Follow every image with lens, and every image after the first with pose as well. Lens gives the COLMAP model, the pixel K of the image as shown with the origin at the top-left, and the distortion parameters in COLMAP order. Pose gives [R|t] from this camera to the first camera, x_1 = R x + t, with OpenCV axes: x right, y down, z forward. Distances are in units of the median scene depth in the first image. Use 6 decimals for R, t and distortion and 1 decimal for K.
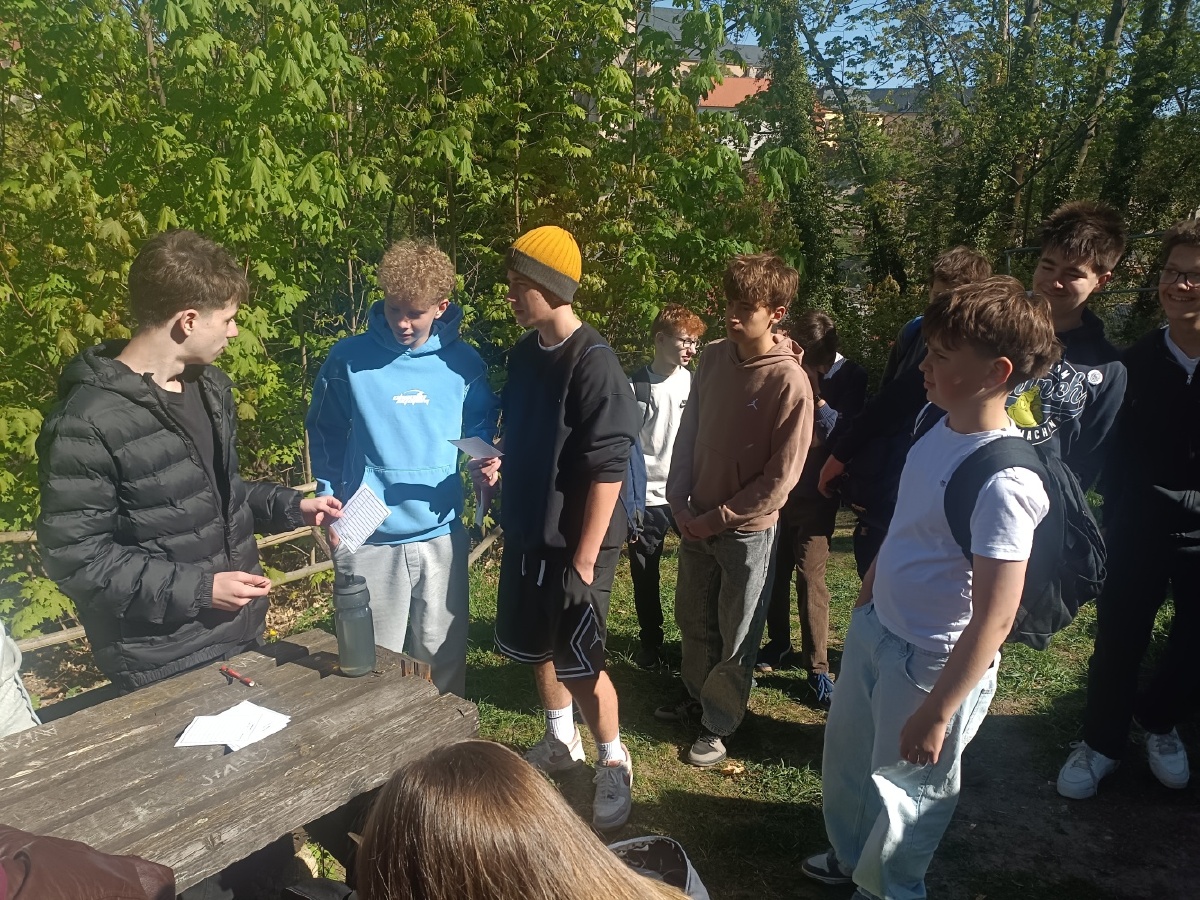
lens RADIAL K [[881.6, 0, 602.9], [0, 881.6, 463.5], [0, 0, 1]] dist [0.033811, -0.033187]
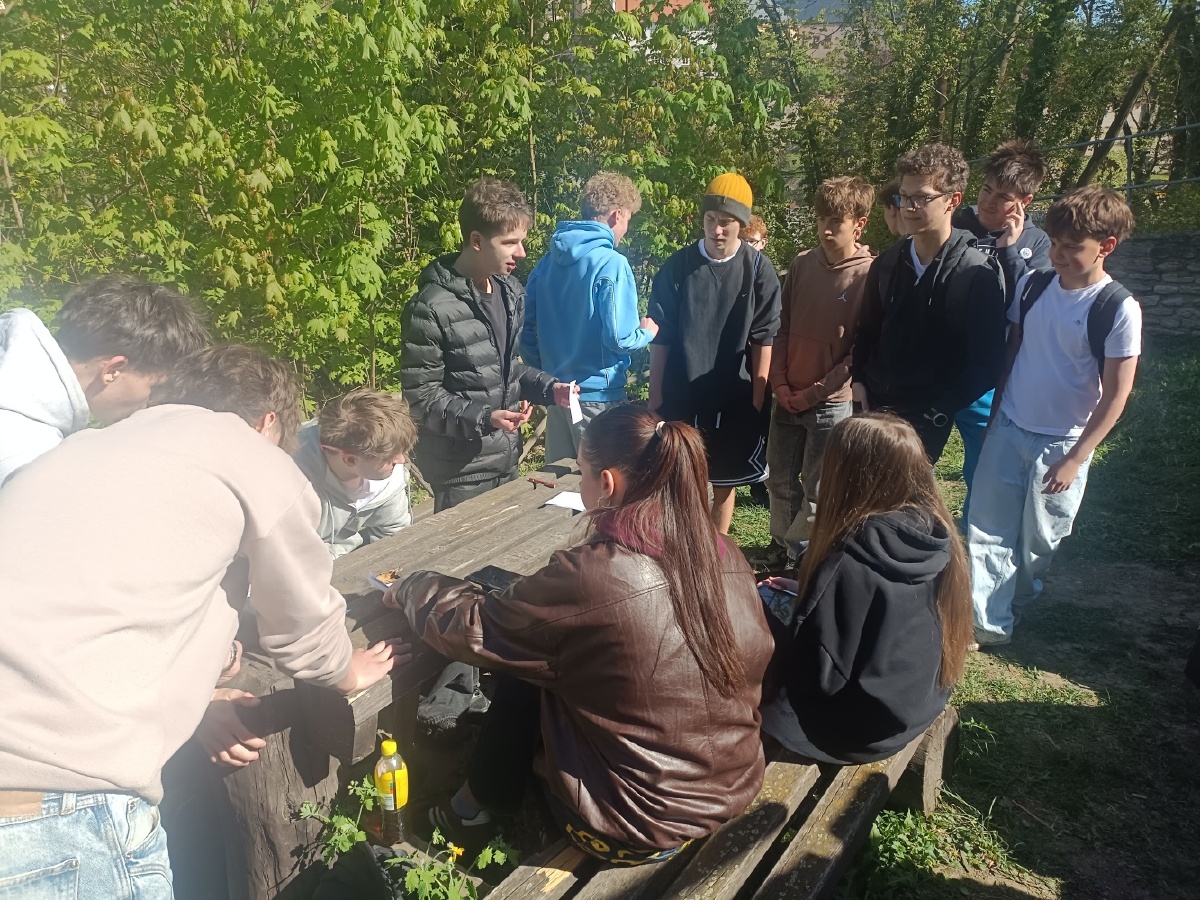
lens RADIAL K [[902.8, 0, 597.9], [0, 902.8, 469.2], [0, 0, 1]] dist [0.003579, -0.008447]
pose [[0.995080, -0.063278, 0.076234, -0.075680], [0.057099, 0.995103, 0.080680, 0.017397], [-0.080966, -0.075931, 0.993820, -0.092613]]
